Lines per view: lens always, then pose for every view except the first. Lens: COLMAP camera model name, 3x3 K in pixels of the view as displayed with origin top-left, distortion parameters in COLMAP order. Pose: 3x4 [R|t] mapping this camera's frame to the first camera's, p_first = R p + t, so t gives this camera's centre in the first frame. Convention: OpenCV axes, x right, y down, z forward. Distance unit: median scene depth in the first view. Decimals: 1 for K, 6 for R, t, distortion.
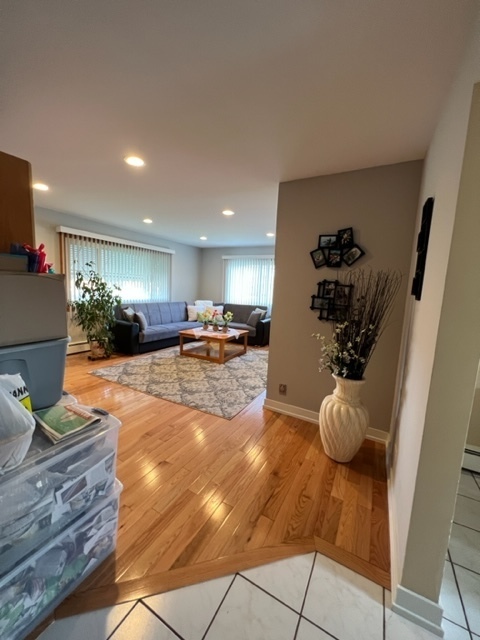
lens RADIAL K [[254.3, 0, 240.0], [0, 254.3, 320.0], [0, 0, 1]] dist [0.000314, 0.000004]
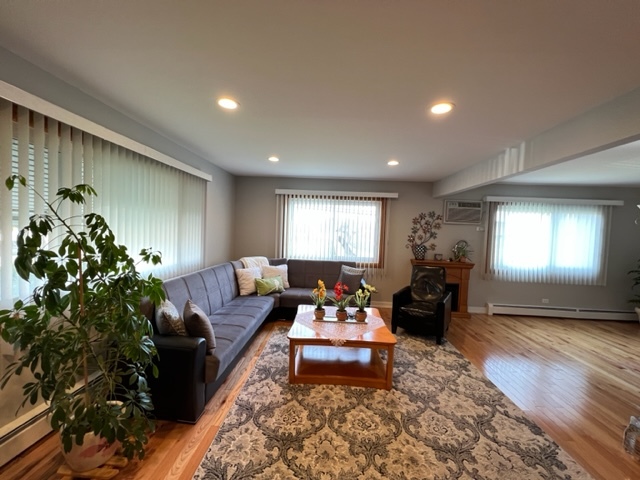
lens RADIAL K [[256.9, 0, 318.0], [0, 256.9, 240.6], [0, 0, 1]] dist [-0.001383, 0.000090]
pose [[0.898010, -0.029862, 0.438961, -0.387229], [0.056799, 0.997214, -0.048357, -0.107942], [-0.436294, 0.068357, 0.897204, 0.493680]]
